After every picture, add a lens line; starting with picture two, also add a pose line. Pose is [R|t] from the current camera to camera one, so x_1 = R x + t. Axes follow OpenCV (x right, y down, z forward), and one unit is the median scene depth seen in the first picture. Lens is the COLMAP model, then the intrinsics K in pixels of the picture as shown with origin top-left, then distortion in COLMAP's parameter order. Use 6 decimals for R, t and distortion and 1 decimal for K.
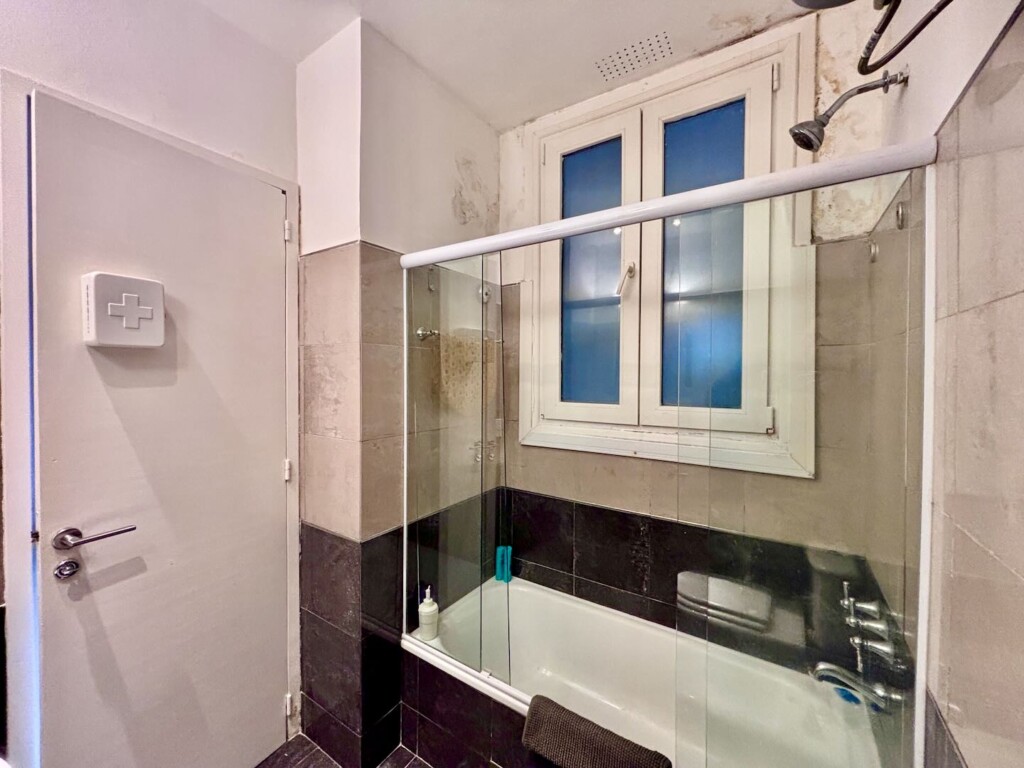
lens RADIAL K [[410.7, 0, 505.7], [0, 410.7, 382.2], [0, 0, 1]] dist [-0.000390, -0.000165]
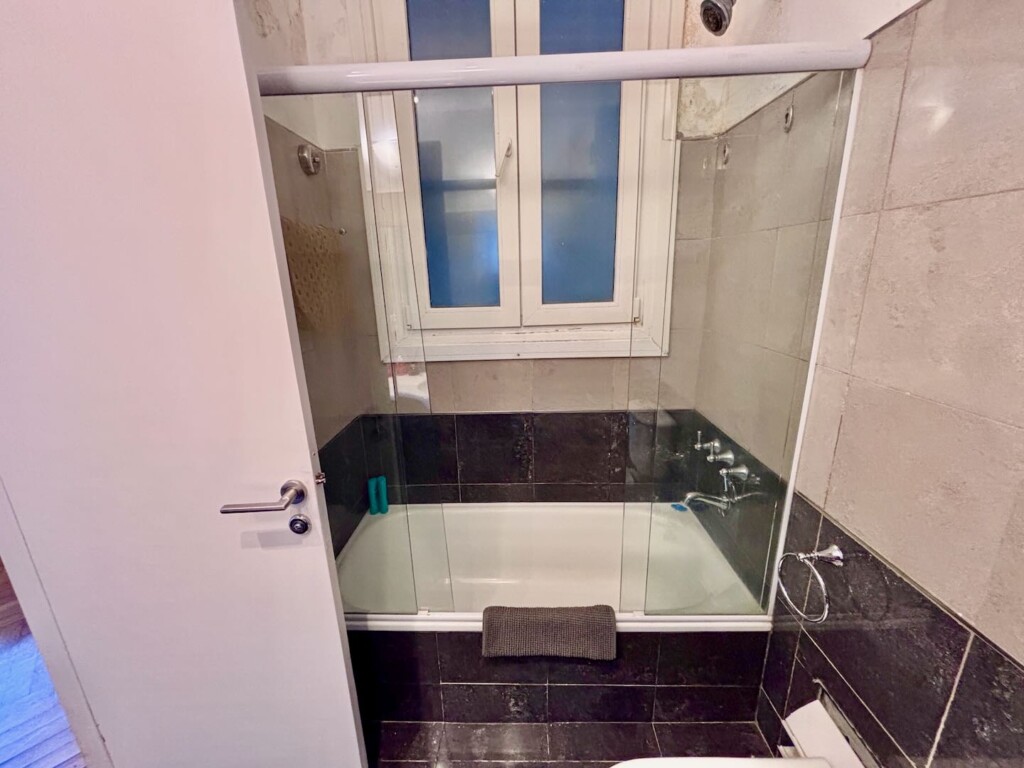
lens RADIAL K [[410.0, 0, 510.8], [0, 410.0, 381.3], [0, 0, 1]] dist [0.027116, -0.014086]
pose [[0.844779, -0.169256, 0.507643, -0.227402], [0.044397, 0.967558, 0.248717, -0.013524], [-0.533271, -0.187573, 0.824887, 0.192814]]
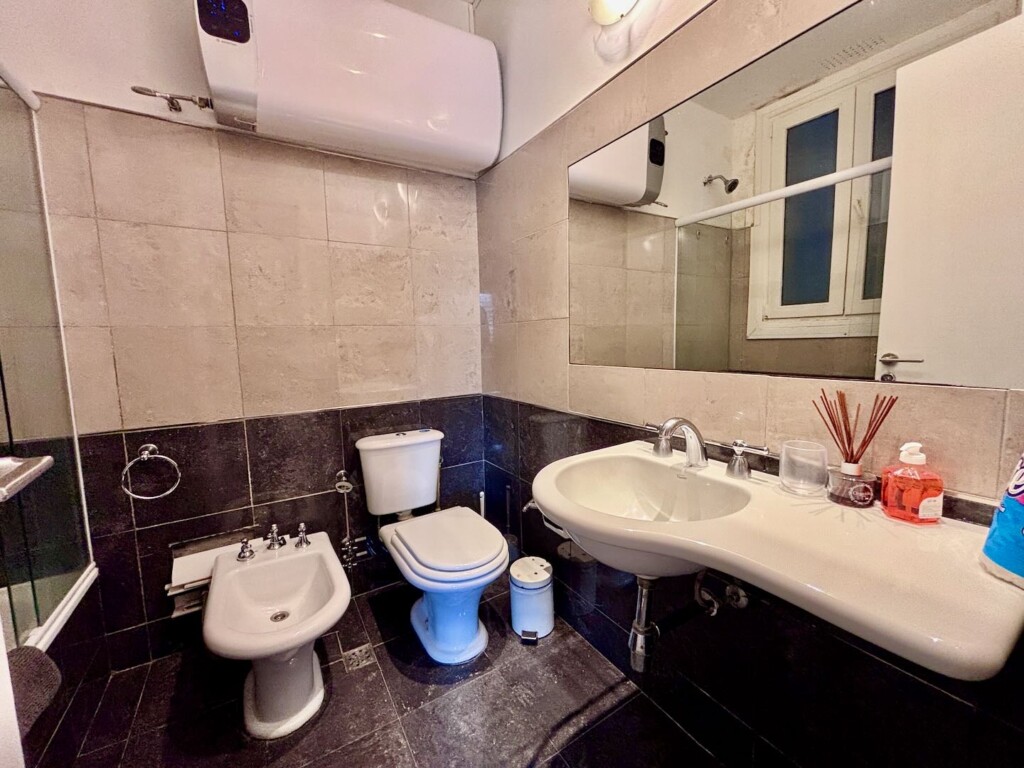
lens RADIAL K [[415.4, 0, 521.5], [0, 415.4, 379.8], [0, 0, 1]] dist [-0.000138, -0.000119]
pose [[-0.916401, -0.025630, 0.399441, -0.639897], [0.024858, 0.992377, 0.120704, 0.168230], [-0.399489, 0.120543, -0.908778, 0.864208]]
